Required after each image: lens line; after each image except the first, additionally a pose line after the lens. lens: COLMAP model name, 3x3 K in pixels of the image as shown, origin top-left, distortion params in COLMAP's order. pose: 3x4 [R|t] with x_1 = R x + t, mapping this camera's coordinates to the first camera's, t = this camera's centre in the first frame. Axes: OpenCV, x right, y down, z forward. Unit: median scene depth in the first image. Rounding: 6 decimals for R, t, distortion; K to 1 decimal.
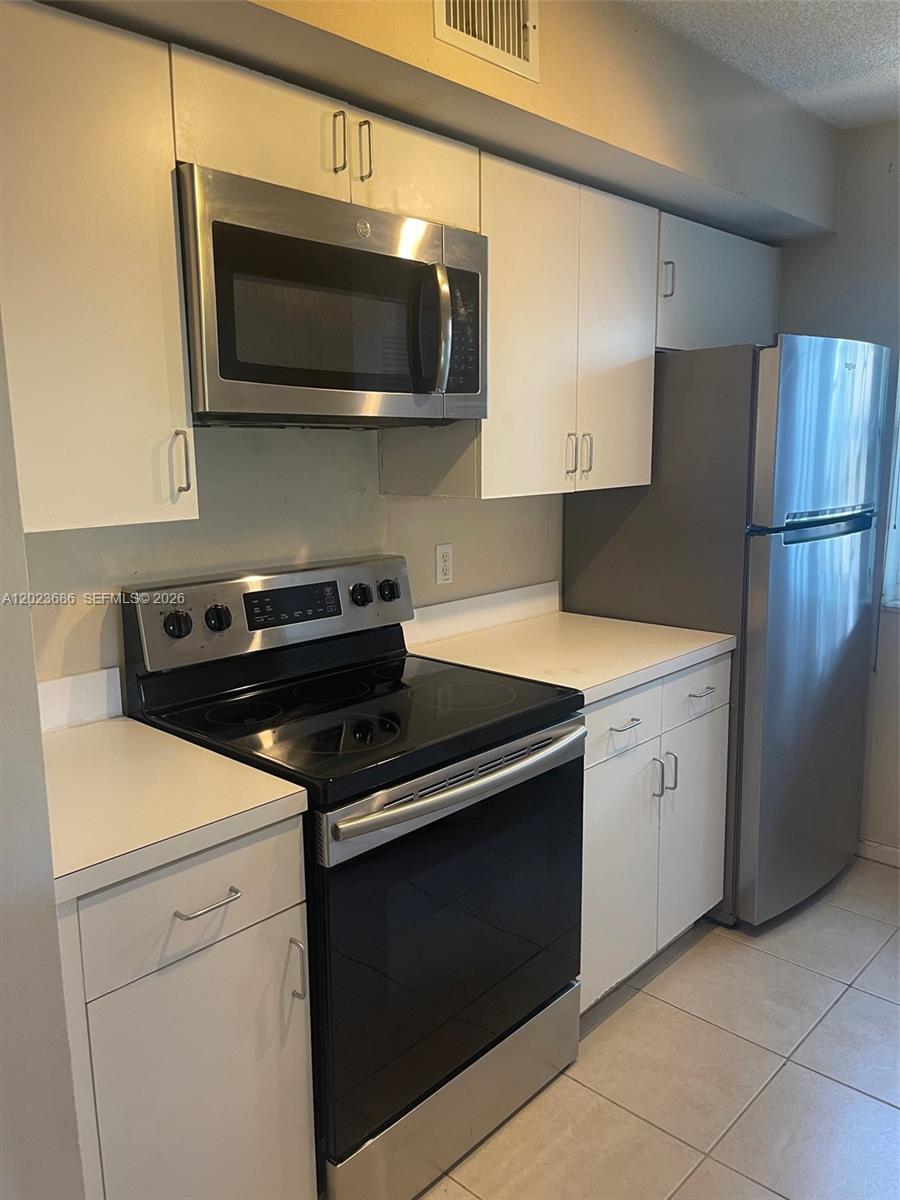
lens RADIAL K [[924.5, 0, 447.0], [0, 924.5, 602.8], [0, 0, 1]] dist [0.041734, -0.004394]
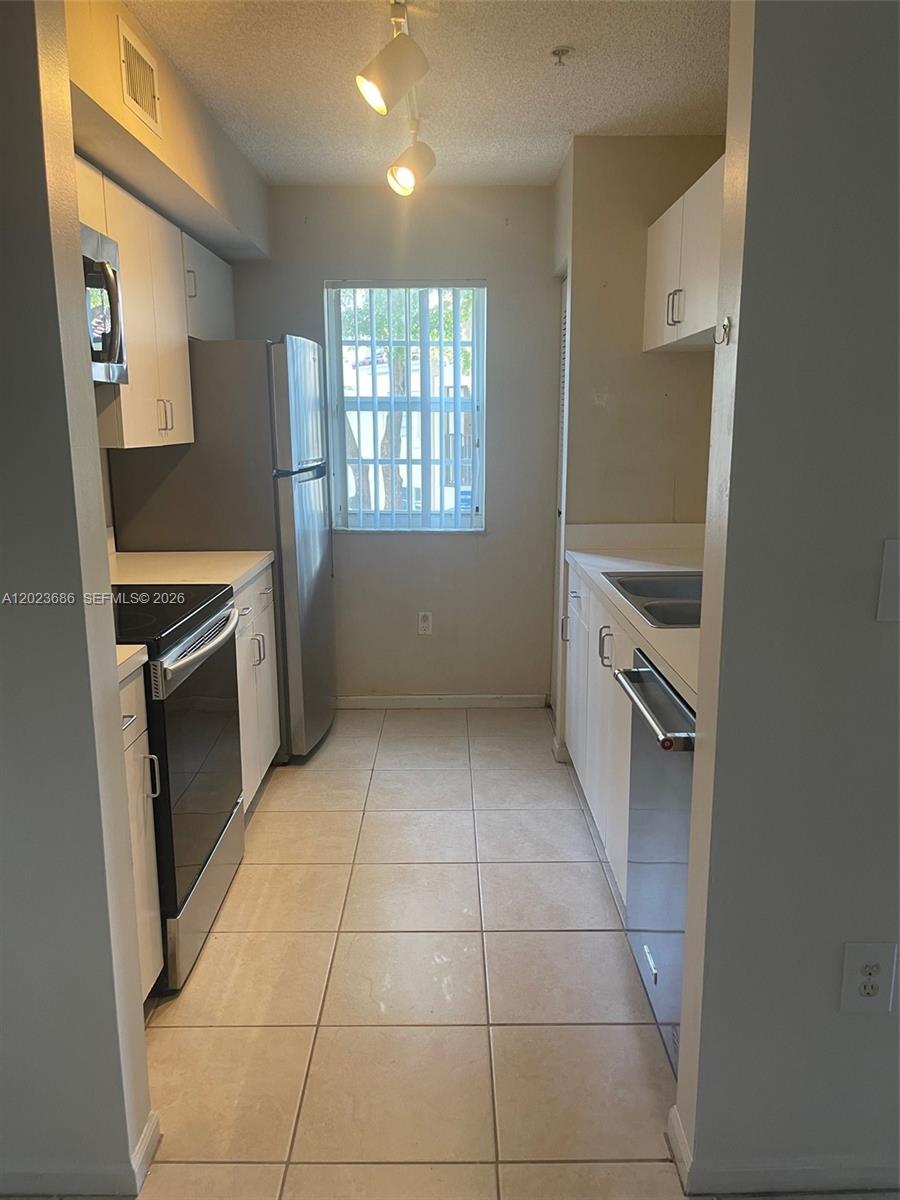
lens RADIAL K [[924.5, 0, 452.7], [0, 924.5, 598.7], [0, 0, 1]] dist [0.041734, -0.004394]
pose [[0.732706, -0.117325, 0.670355, -0.426842], [0.111234, 0.992427, 0.052114, 0.063459], [-0.671393, 0.036382, 0.740208, -0.199948]]
